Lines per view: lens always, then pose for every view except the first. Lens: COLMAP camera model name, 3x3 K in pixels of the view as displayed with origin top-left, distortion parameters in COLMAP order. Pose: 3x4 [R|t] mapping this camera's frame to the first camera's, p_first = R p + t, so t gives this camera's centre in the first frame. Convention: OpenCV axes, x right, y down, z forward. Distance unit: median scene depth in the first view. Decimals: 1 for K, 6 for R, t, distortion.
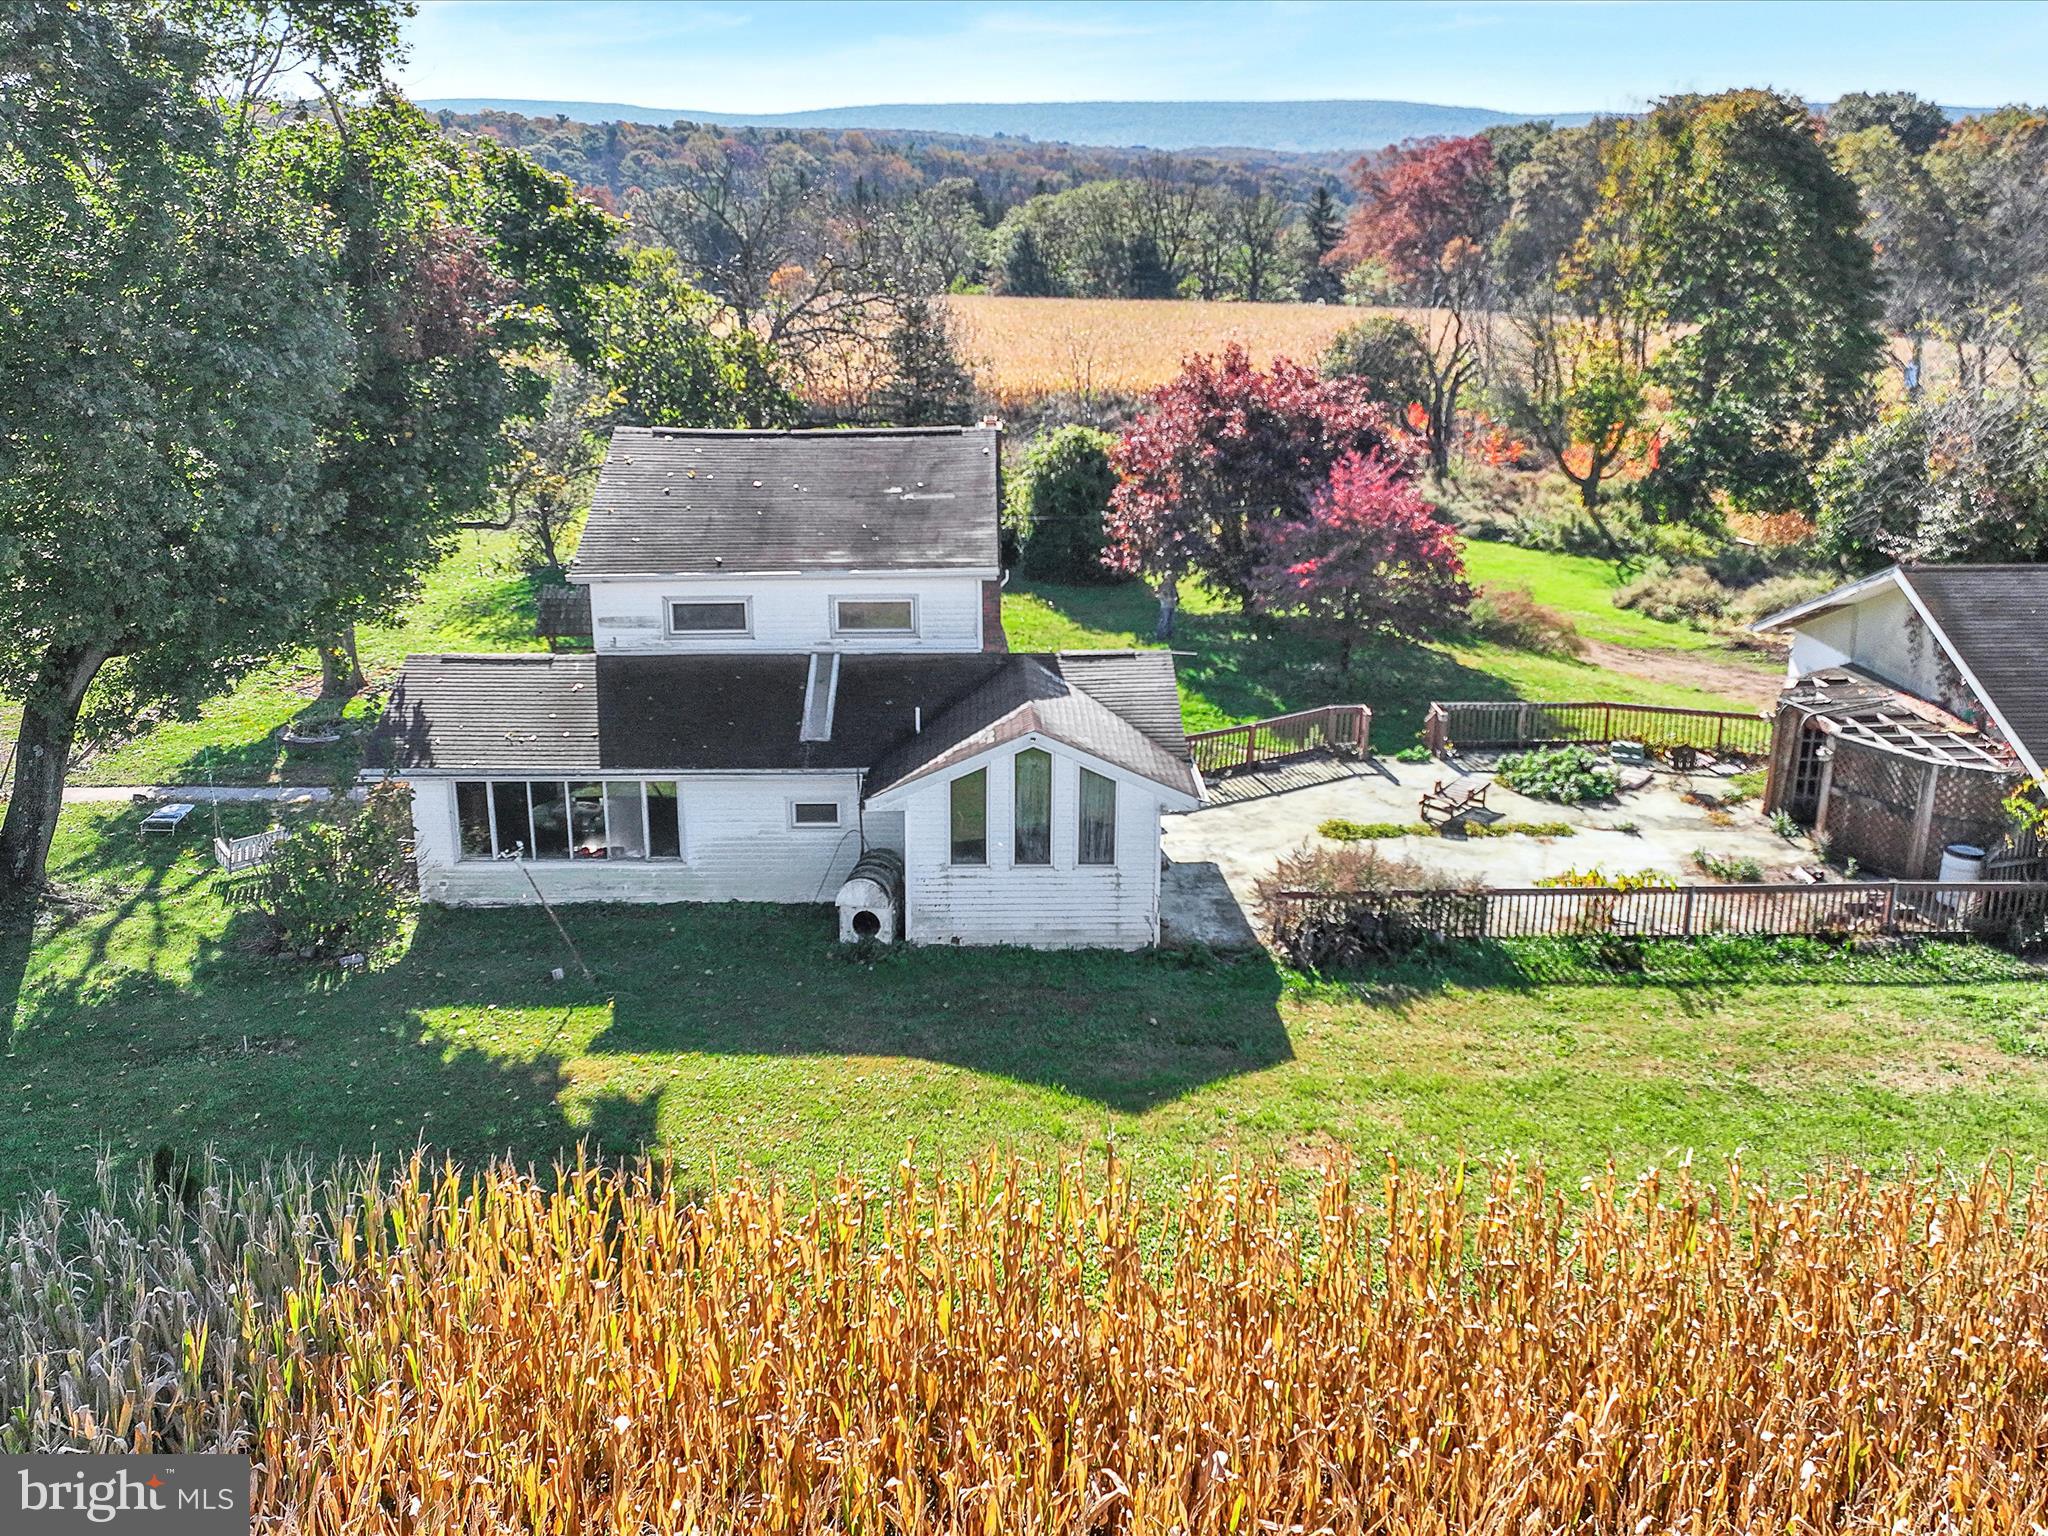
lens RADIAL K [[1927.6, 0, 1026.0], [0, 1927.6, 776.9], [0, 0, 1]] dist [0.004592, 0.000000]
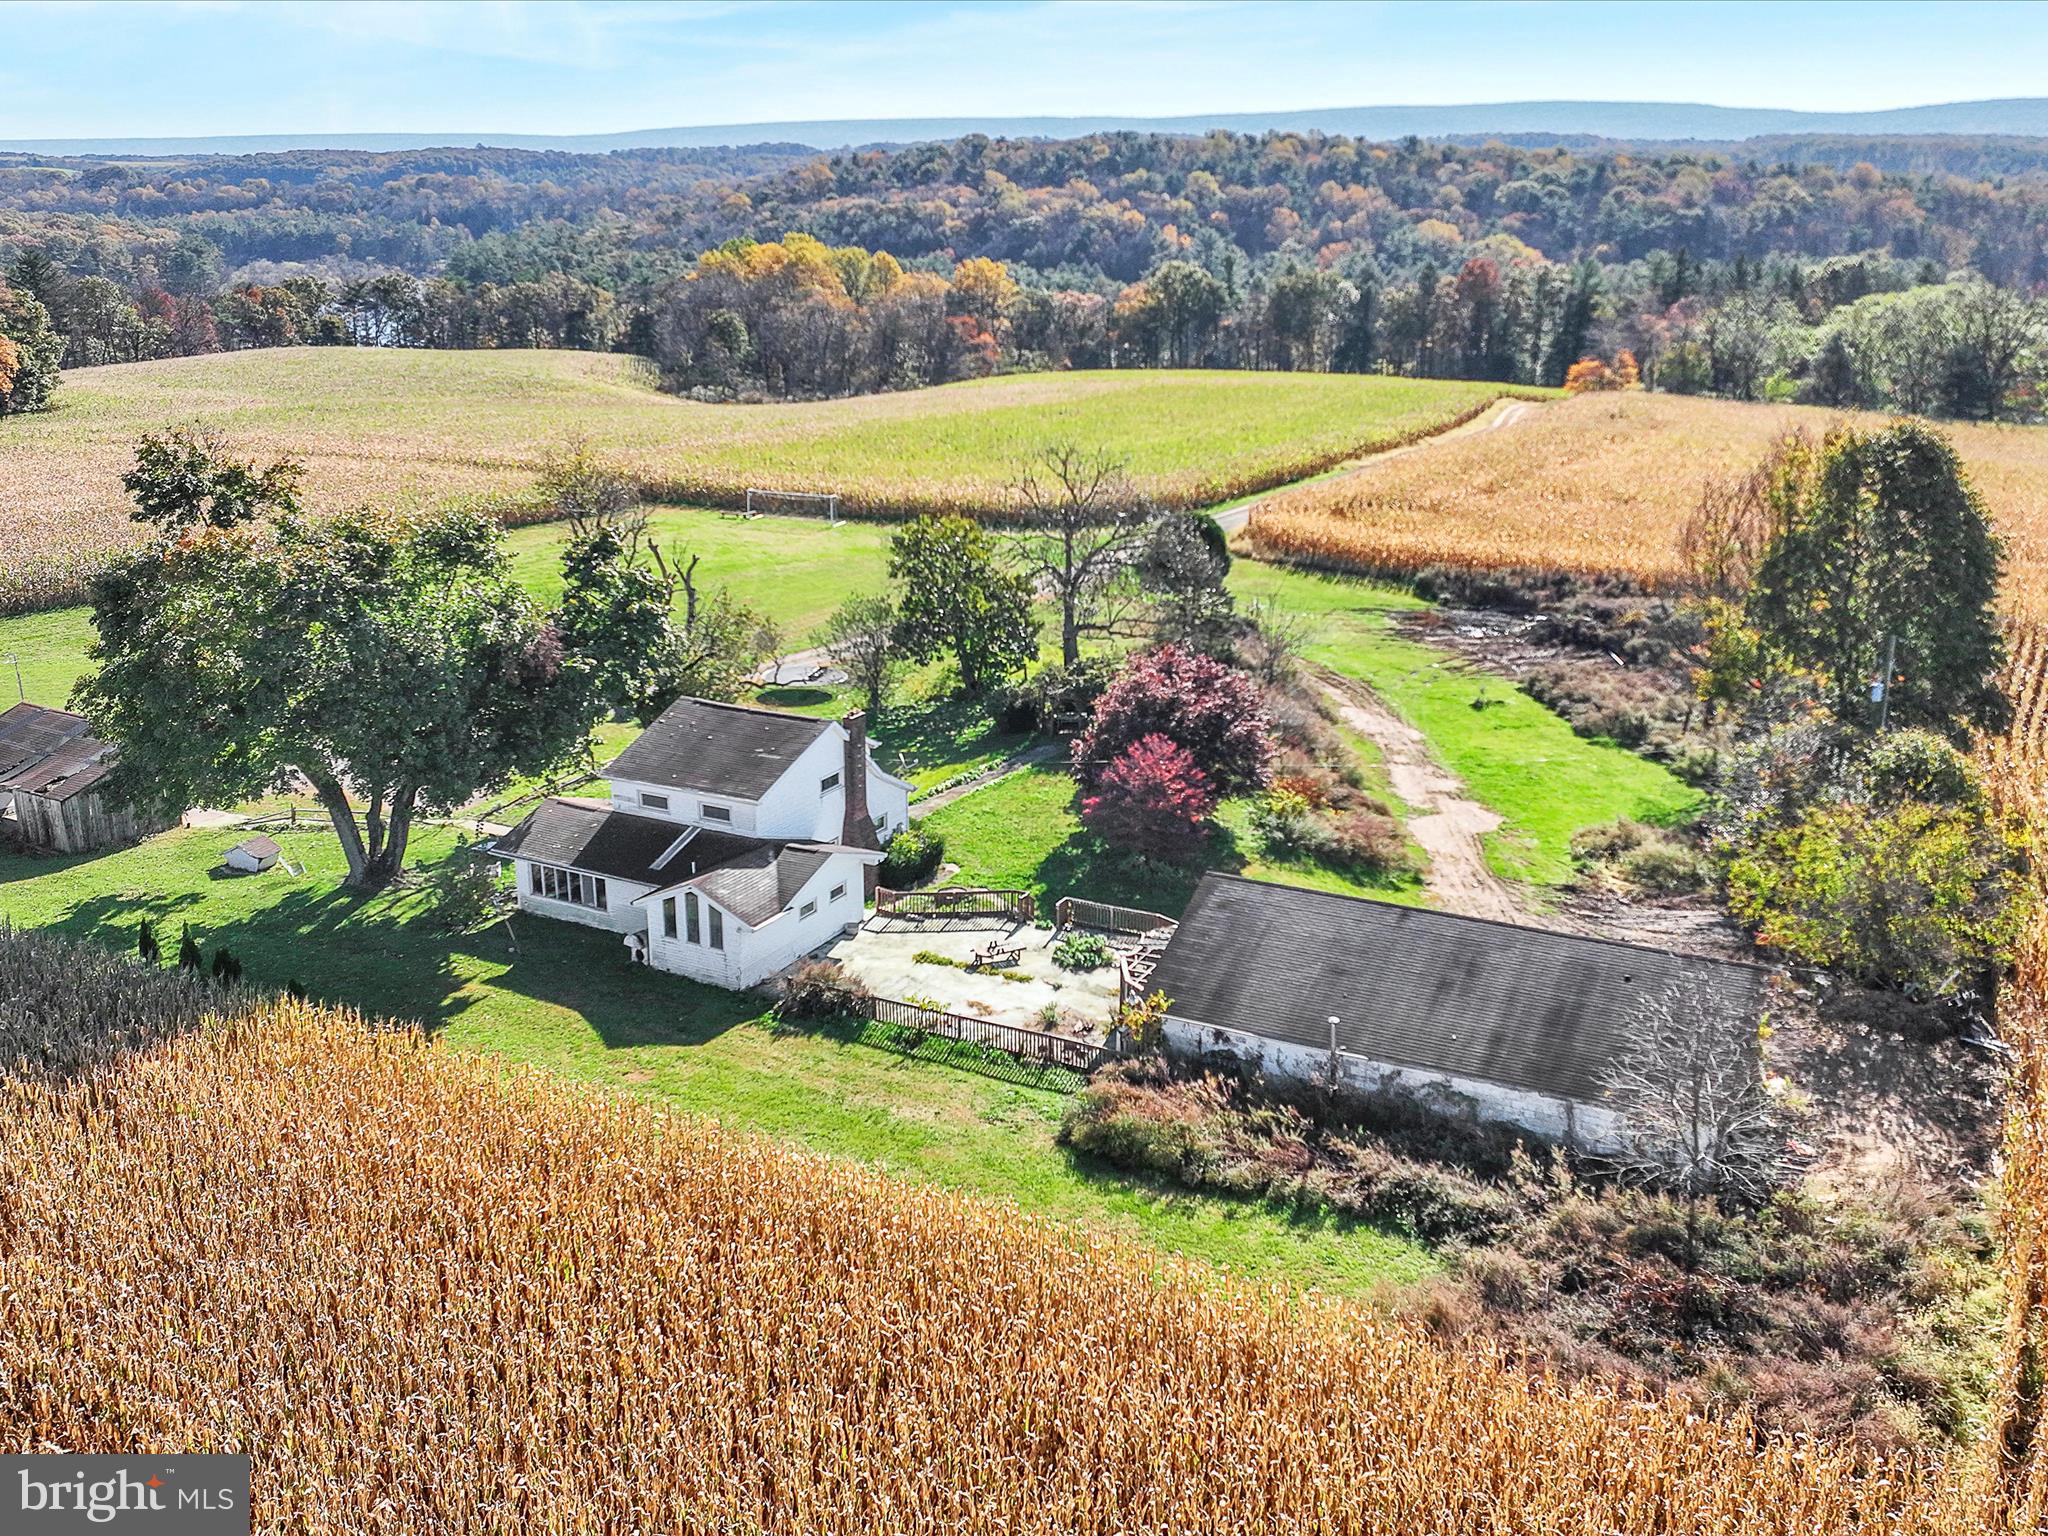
lens RADIAL K [[1927.6, 0, 1018.2], [0, 1927.6, 761.4], [0, 0, 1]] dist [0.004592, 0.000000]
pose [[0.866925, 0.145320, -0.476784, 1.262395], [-0.148331, 0.988434, 0.031560, -0.267196], [0.475856, 0.043362, 0.878453, -0.732685]]
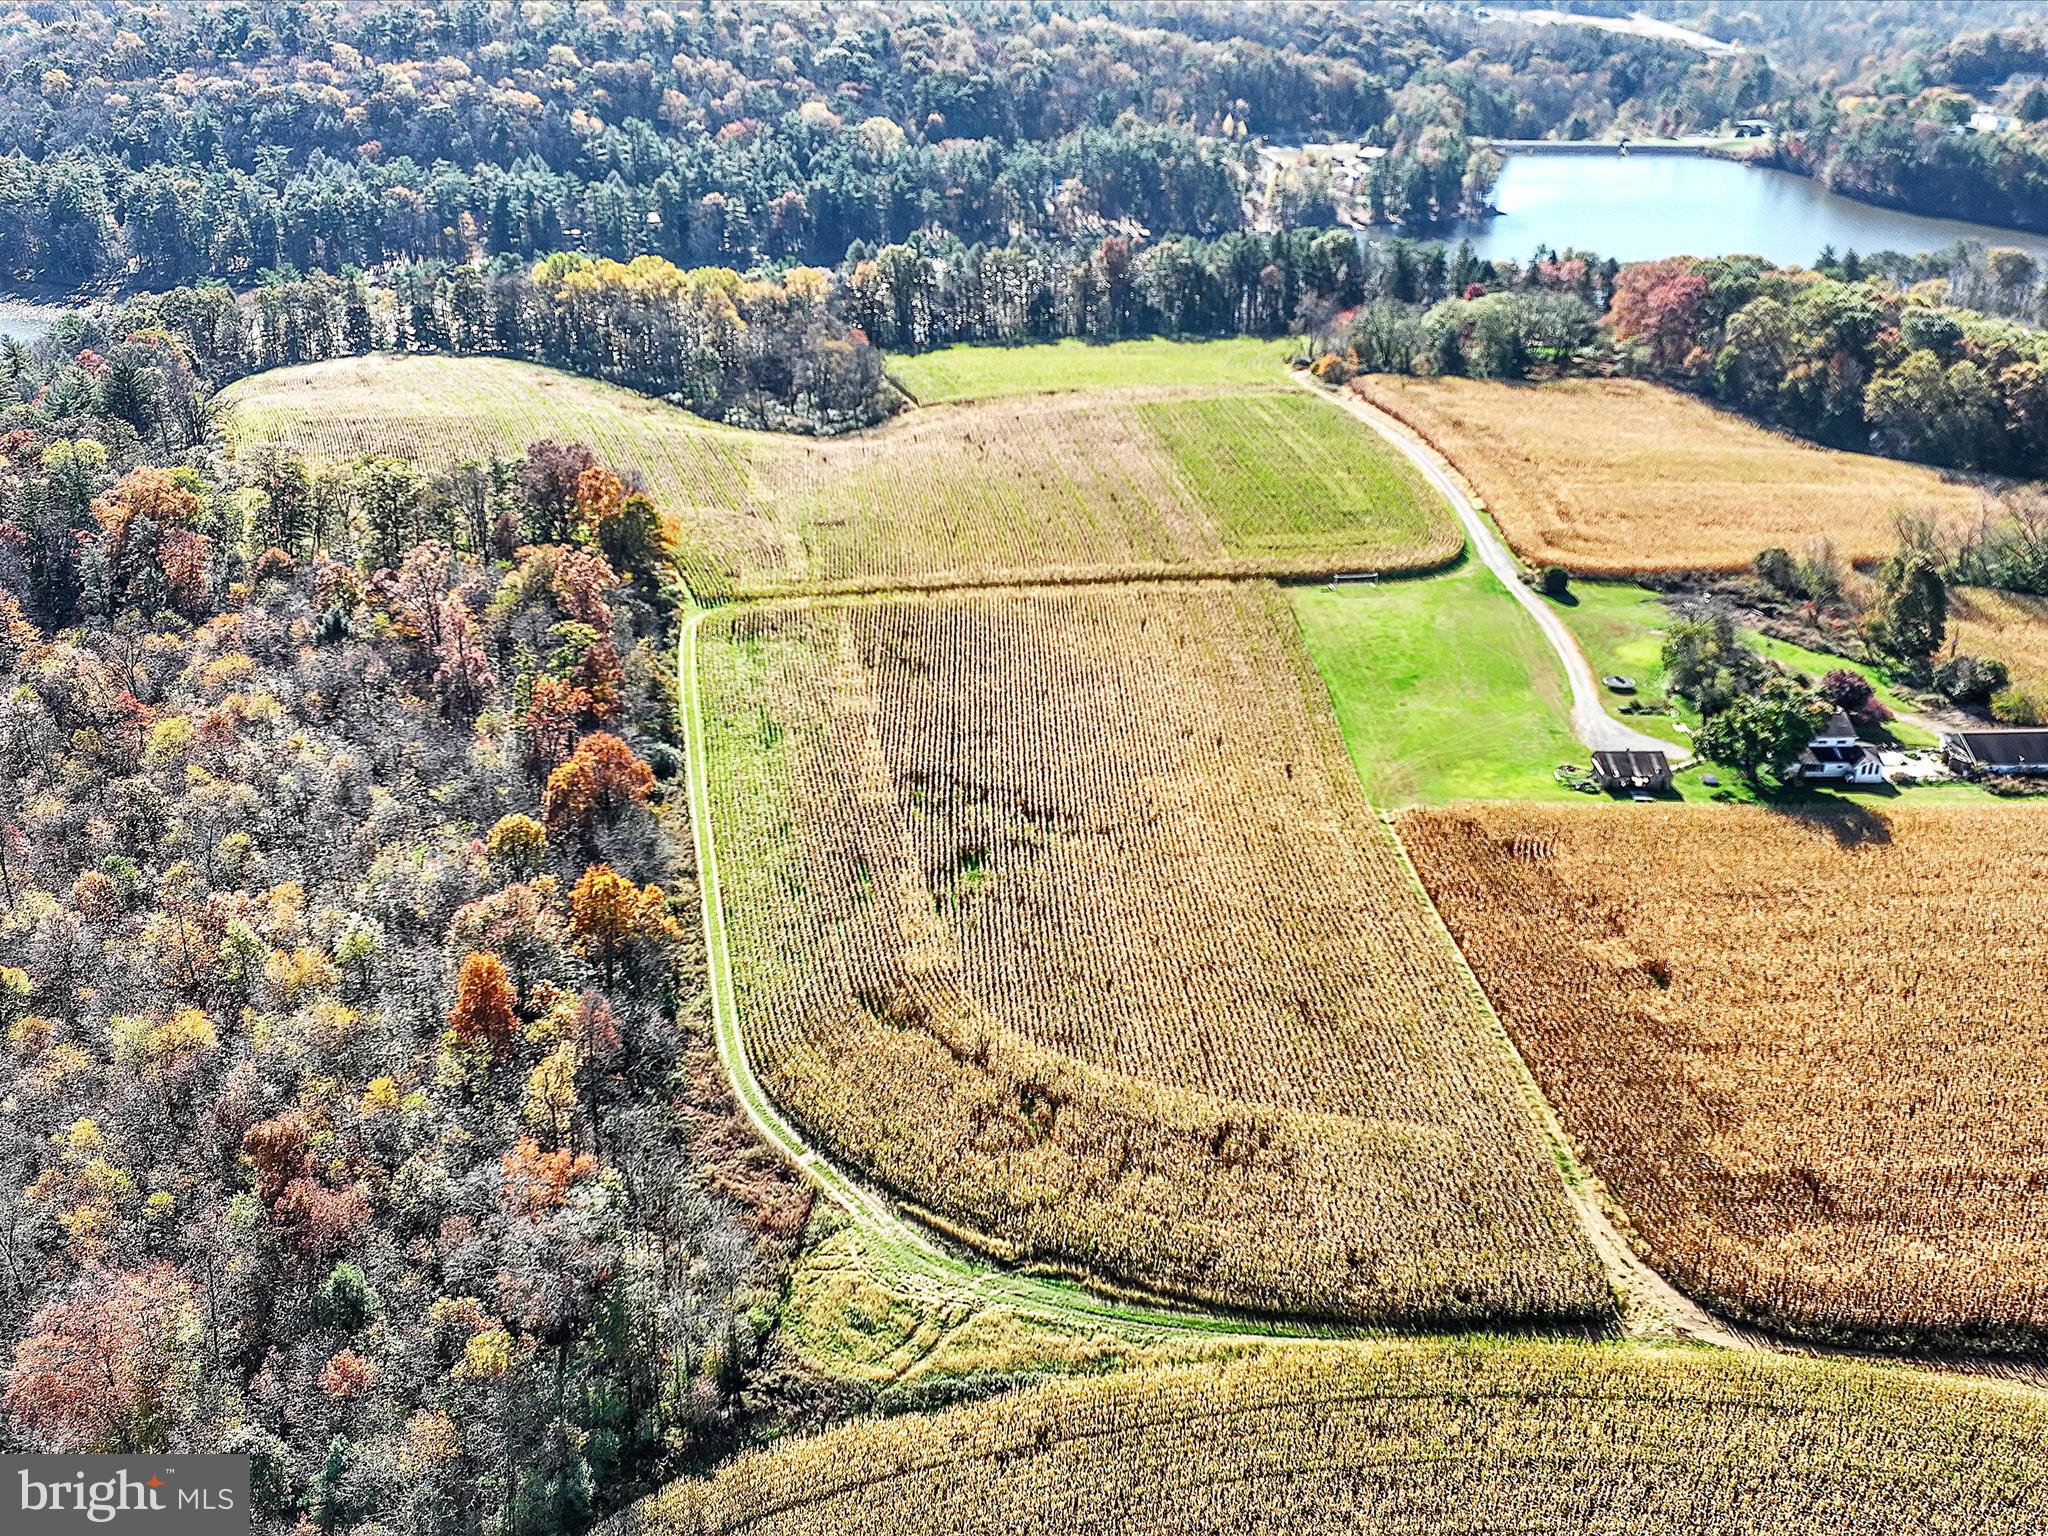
lens RADIAL K [[1927.6, 0, 1014.1], [0, 1927.6, 785.2], [0, 0, 1]] dist [0.004592, 0.000000]
pose [[0.999691, -0.000290, 0.024851, -4.096132], [-0.003594, 0.987736, 0.156092, -1.258508], [-0.024592, -0.156134, 0.987430, -7.636403]]
